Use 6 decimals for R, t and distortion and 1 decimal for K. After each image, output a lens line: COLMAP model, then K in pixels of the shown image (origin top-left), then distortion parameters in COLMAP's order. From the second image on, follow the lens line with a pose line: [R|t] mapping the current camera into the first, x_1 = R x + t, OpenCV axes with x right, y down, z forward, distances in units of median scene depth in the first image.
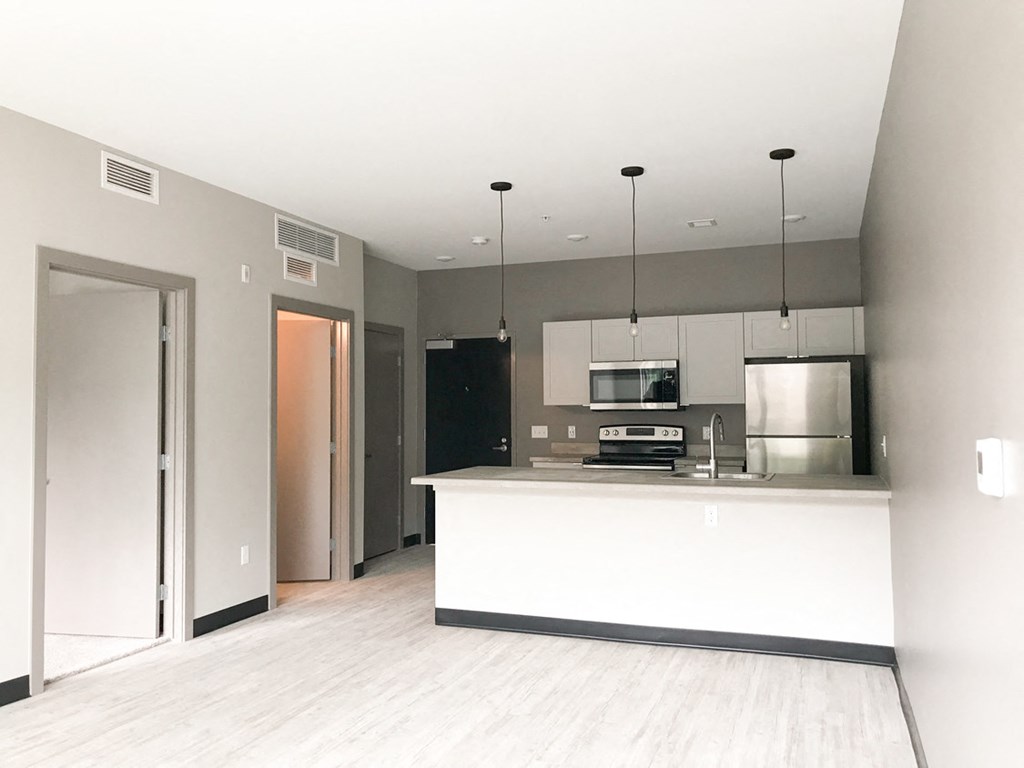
lens RADIAL K [[839.8, 0, 512.5], [0, 839.8, 388.2], [0, 0, 1]] dist [0.034208, -0.026937]
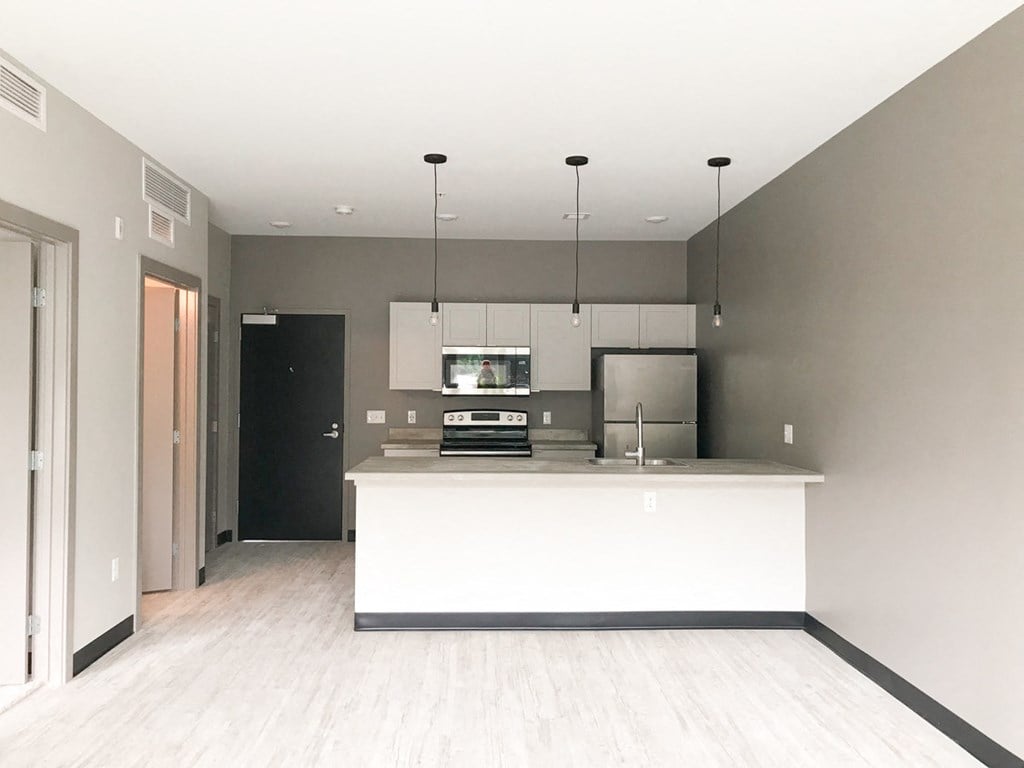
lens RADIAL K [[839.8, 0, 505.7], [0, 839.8, 387.8], [0, 0, 1]] dist [0.034208, -0.026937]
pose [[0.923233, 0.013215, 0.384012, -0.268196], [-0.023594, 0.999472, 0.022328, -0.007278], [-0.383515, -0.029675, 0.923058, 0.089139]]
